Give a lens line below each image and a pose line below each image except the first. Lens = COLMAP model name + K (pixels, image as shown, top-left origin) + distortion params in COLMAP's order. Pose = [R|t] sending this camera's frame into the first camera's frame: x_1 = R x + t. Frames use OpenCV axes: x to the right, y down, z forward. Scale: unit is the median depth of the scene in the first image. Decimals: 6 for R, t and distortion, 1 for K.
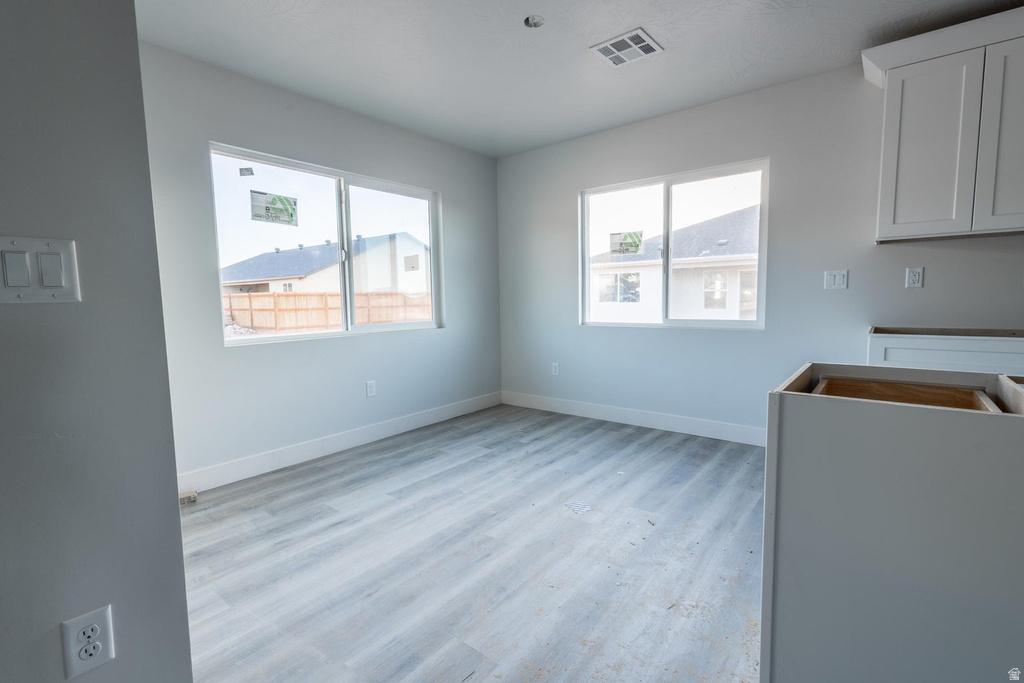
lens RADIAL K [[471.1, 0, 512.0], [0, 471.1, 341.5], [0, 0, 1]] dist [-0.000310, 0.000056]
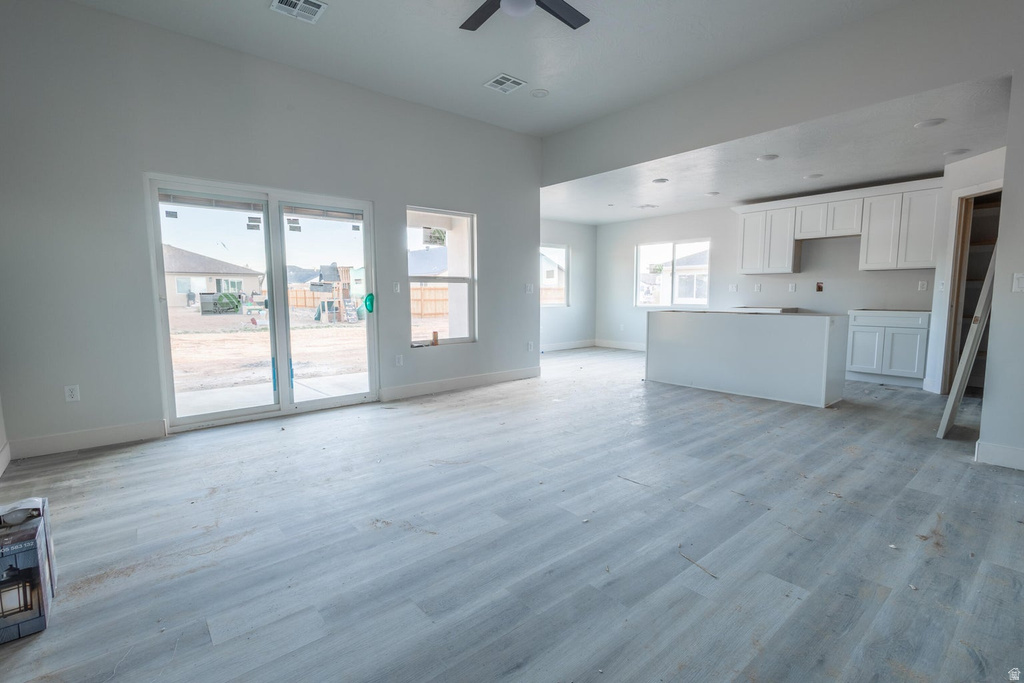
lens RADIAL K [[471.1, 0, 512.0], [0, 471.1, 341.5], [0, 0, 1]] dist [-0.000310, 0.000056]
pose [[0.980232, 0.036408, -0.194471, 0.024490], [-0.034485, 0.999317, 0.013265, 0.116618], [0.194822, -0.006296, 0.980818, -1.223274]]
